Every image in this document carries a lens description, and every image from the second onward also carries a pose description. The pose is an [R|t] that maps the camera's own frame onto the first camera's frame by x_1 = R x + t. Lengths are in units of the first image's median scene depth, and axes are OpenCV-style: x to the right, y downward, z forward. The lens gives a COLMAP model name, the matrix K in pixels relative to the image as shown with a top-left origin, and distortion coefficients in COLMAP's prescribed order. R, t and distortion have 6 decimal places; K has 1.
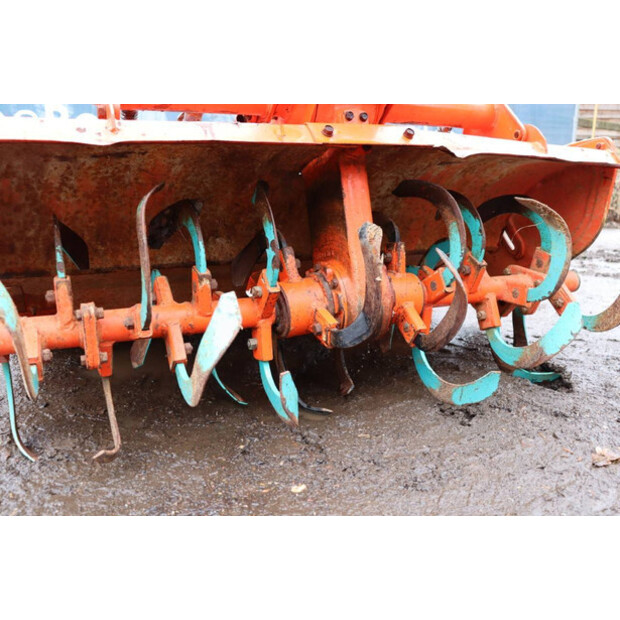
lens RADIAL K [[555.3, 0, 310.4], [0, 555.3, 306.2], [0, 0, 1]] dist [-0.114984, 0.030068]
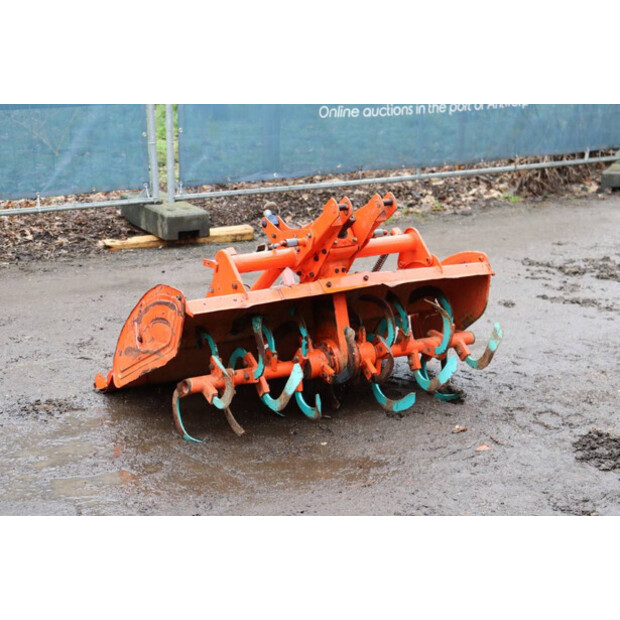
lens RADIAL K [[1438.3, 0, 309.6], [0, 1438.3, 307.2], [0, 0, 1]] dist [0.438236, 0.000000]
pose [[0.992358, -0.032718, 0.118973, -0.697800], [0.030223, 0.999285, 0.022717, -0.347548], [-0.119632, -0.018948, 0.992638, -4.481257]]
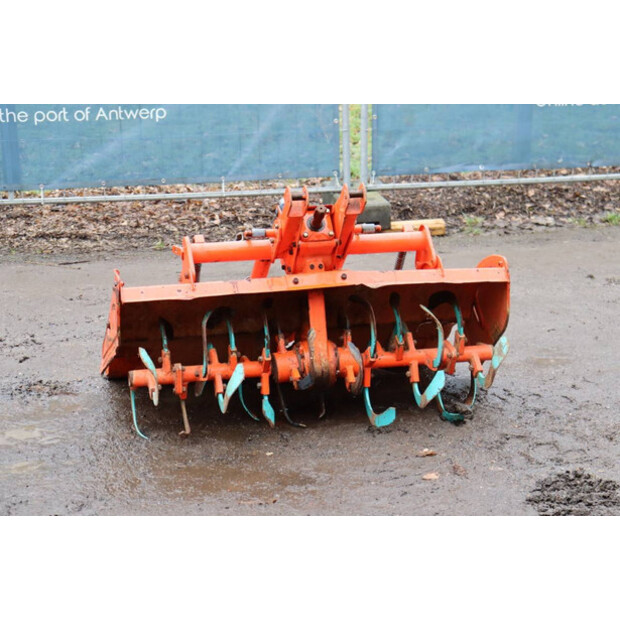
lens RADIAL K [[1438.3, 0, 310.3], [0, 1438.3, 306.9], [0, 0, 1]] dist [0.438236, 0.000000]
pose [[0.978502, 0.036273, -0.203024, 1.102767], [-0.031659, 0.999162, 0.025929, -0.347767], [0.203794, -0.018944, 0.978830, -3.941700]]
